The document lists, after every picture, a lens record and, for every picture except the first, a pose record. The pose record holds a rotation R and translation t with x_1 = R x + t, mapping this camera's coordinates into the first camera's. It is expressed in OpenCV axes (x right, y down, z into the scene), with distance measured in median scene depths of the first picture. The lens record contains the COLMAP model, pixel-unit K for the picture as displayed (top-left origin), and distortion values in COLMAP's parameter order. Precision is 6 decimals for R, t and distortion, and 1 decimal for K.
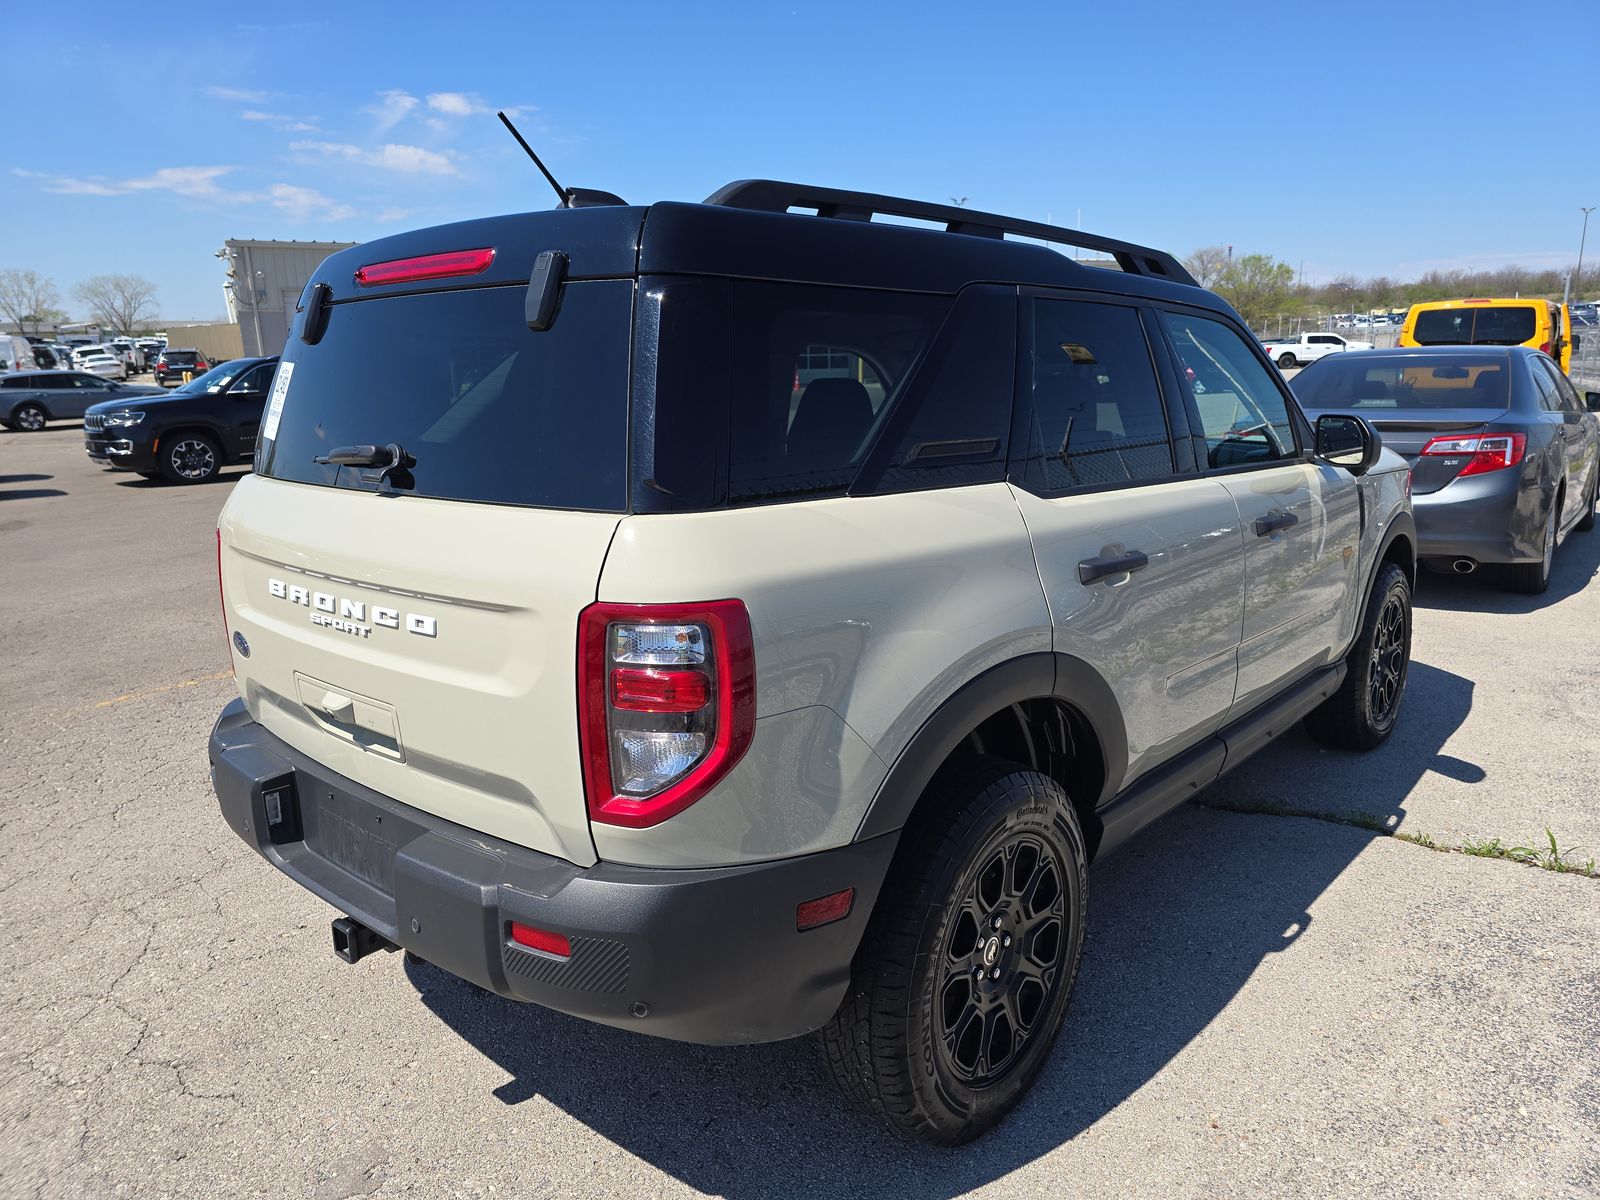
lens RADIAL K [[1111.6, 0, 825.3], [0, 1111.6, 597.5], [0, 0, 1]] dist [0.044529, -0.002071]
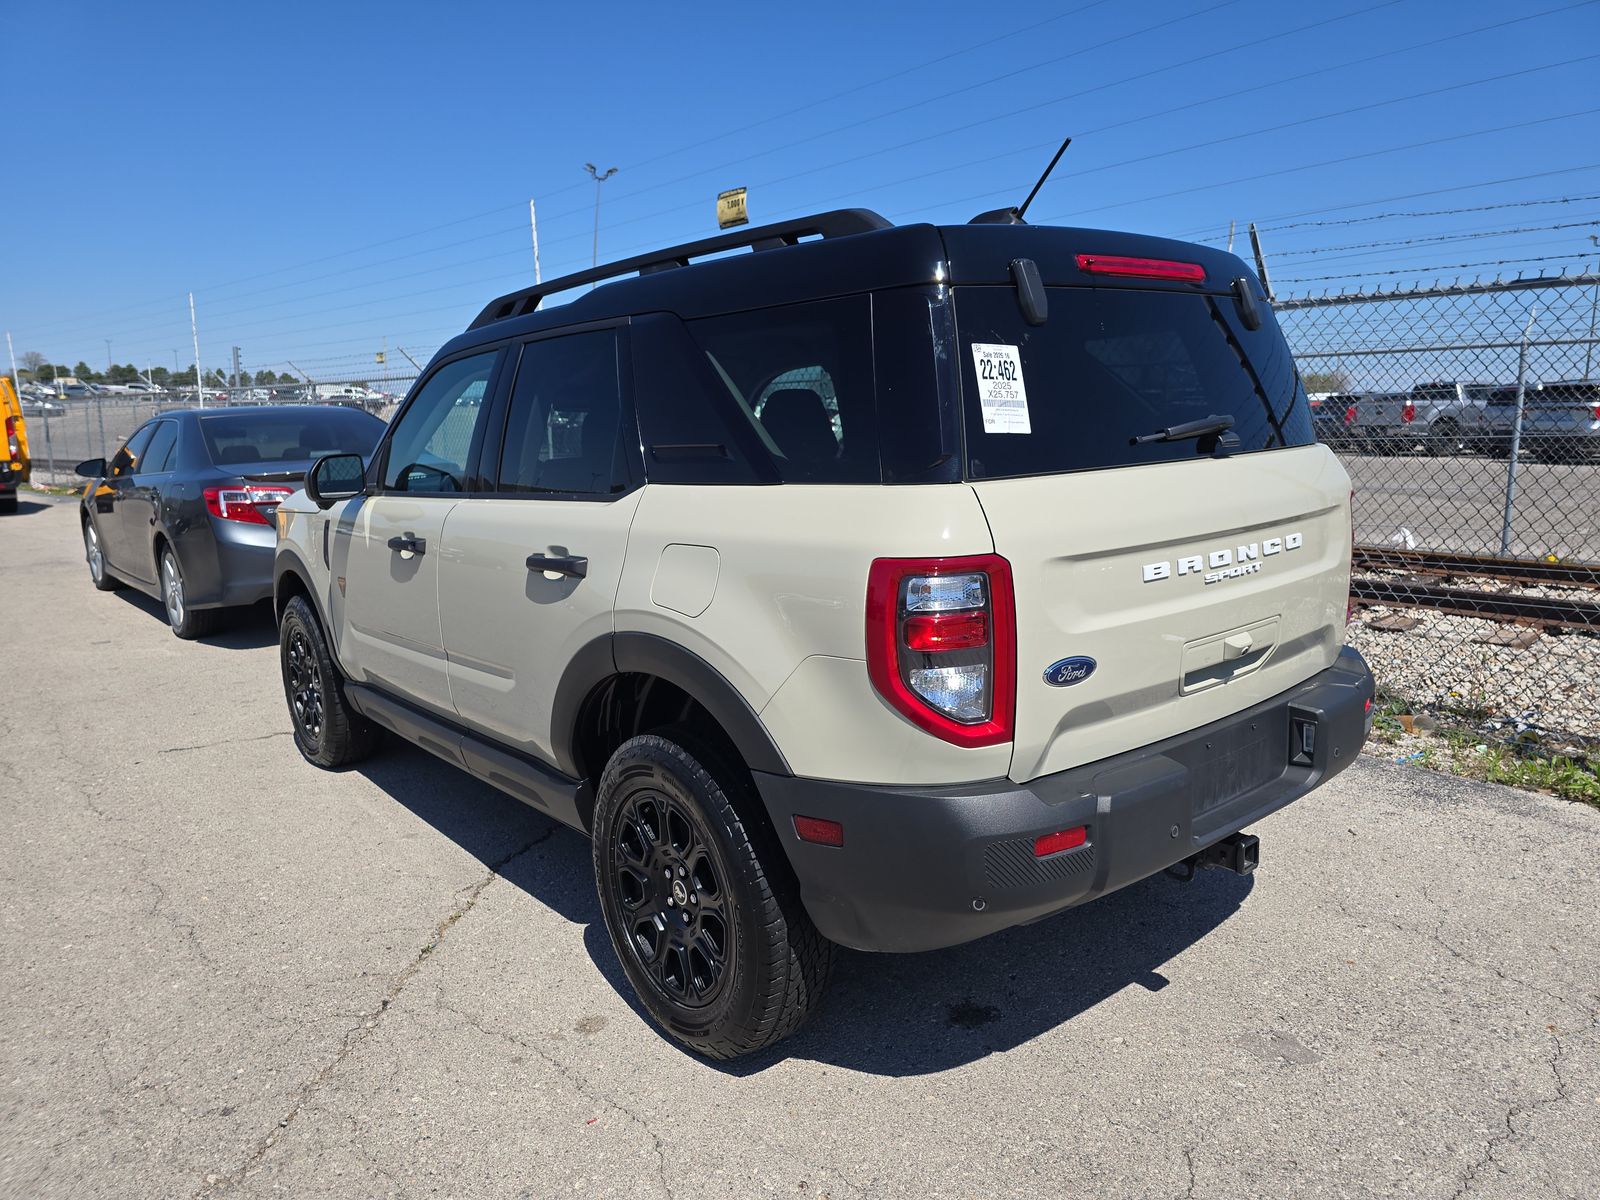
lens RADIAL K [[1111.6, 0, 825.3], [0, 1111.6, 597.5], [0, 0, 1]] dist [0.044529, -0.002071]
pose [[0.129747, -0.156345, 0.979143, -1.646211], [0.231405, 0.964997, 0.123423, -0.193019], [-0.964167, 0.210565, 0.161384, 1.248907]]
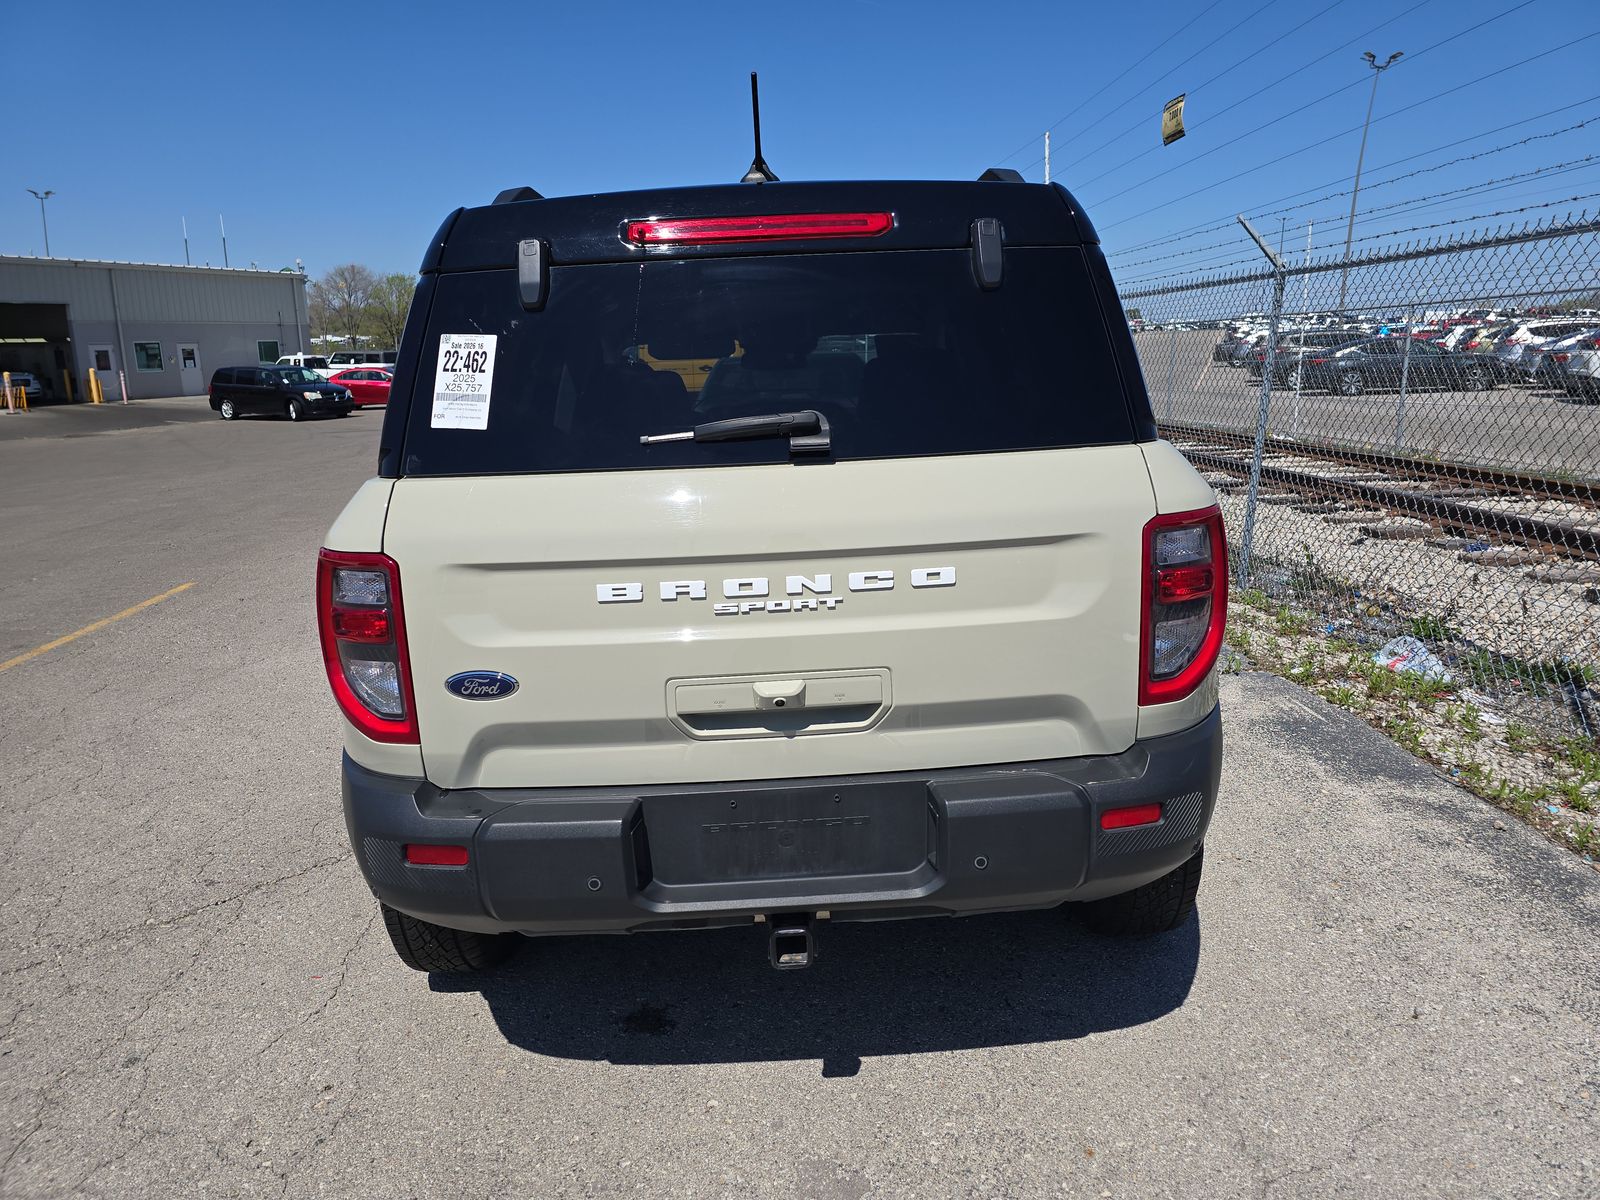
lens RADIAL K [[1111.6, 0, 825.3], [0, 1111.6, 597.5], [0, 0, 1]] dist [0.044529, -0.002071]
pose [[0.723942, -0.156738, 0.671819, -1.051272], [0.167830, 0.984604, 0.048861, -0.022363], [-0.669135, 0.077378, 0.739102, 0.294029]]
